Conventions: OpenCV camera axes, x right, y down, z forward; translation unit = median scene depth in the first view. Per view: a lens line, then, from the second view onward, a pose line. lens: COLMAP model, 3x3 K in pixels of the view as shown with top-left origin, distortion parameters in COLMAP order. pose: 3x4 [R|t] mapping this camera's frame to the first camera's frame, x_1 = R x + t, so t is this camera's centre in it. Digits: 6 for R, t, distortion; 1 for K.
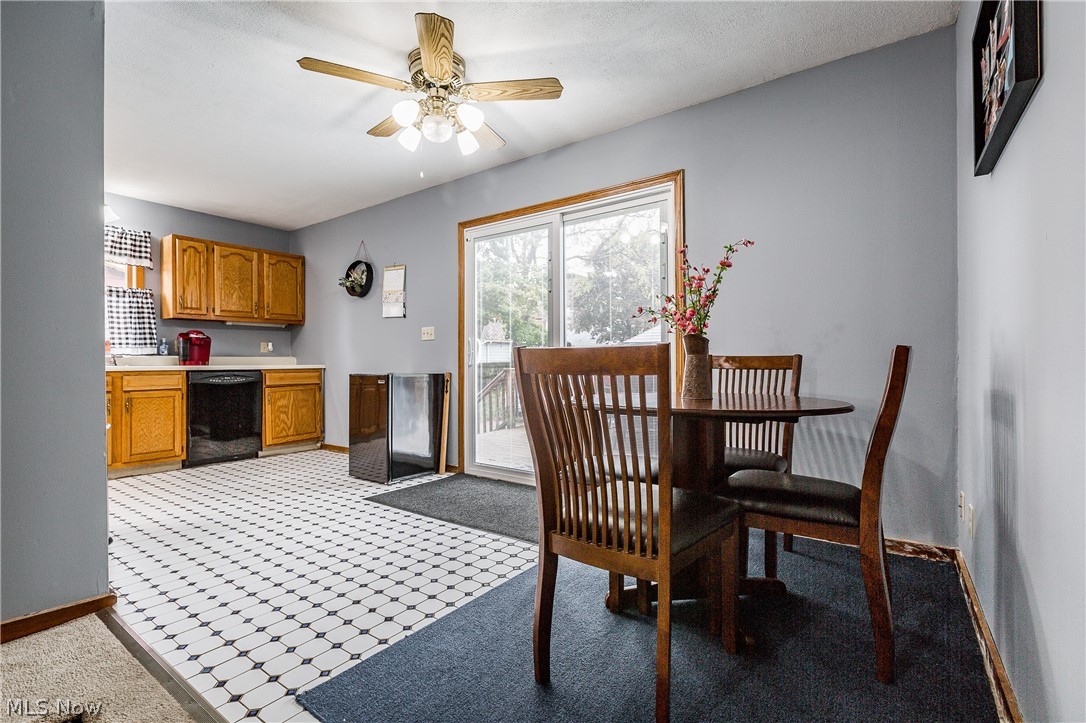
lens RADIAL K [[484.3, 0, 543.0], [0, 484.3, 361.5], [0, 0, 1]] dist [-0.041614, -0.000126]
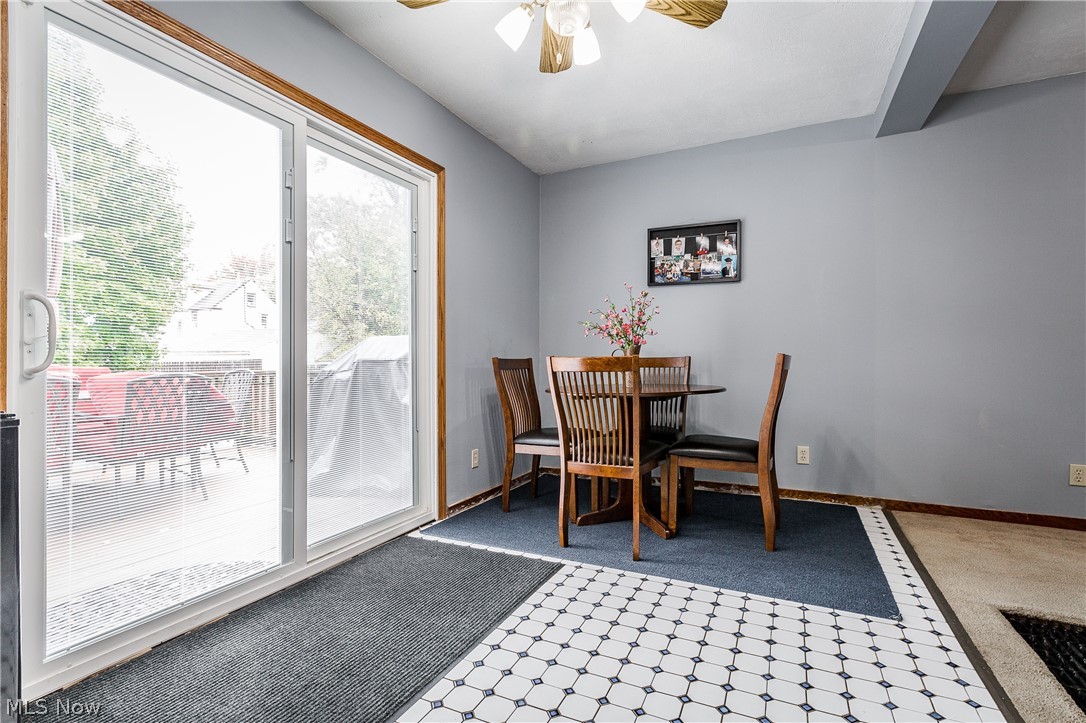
lens RADIAL K [[500.6, 0, 543.0], [0, 500.6, 361.5], [0, 0, 1]] dist [0.000608, 0.000279]
pose [[-0.159886, -0.007342, 0.987108, -1.275193], [-0.016852, 0.999847, 0.004707, -0.021245], [-0.986992, -0.015882, -0.159985, 1.612941]]
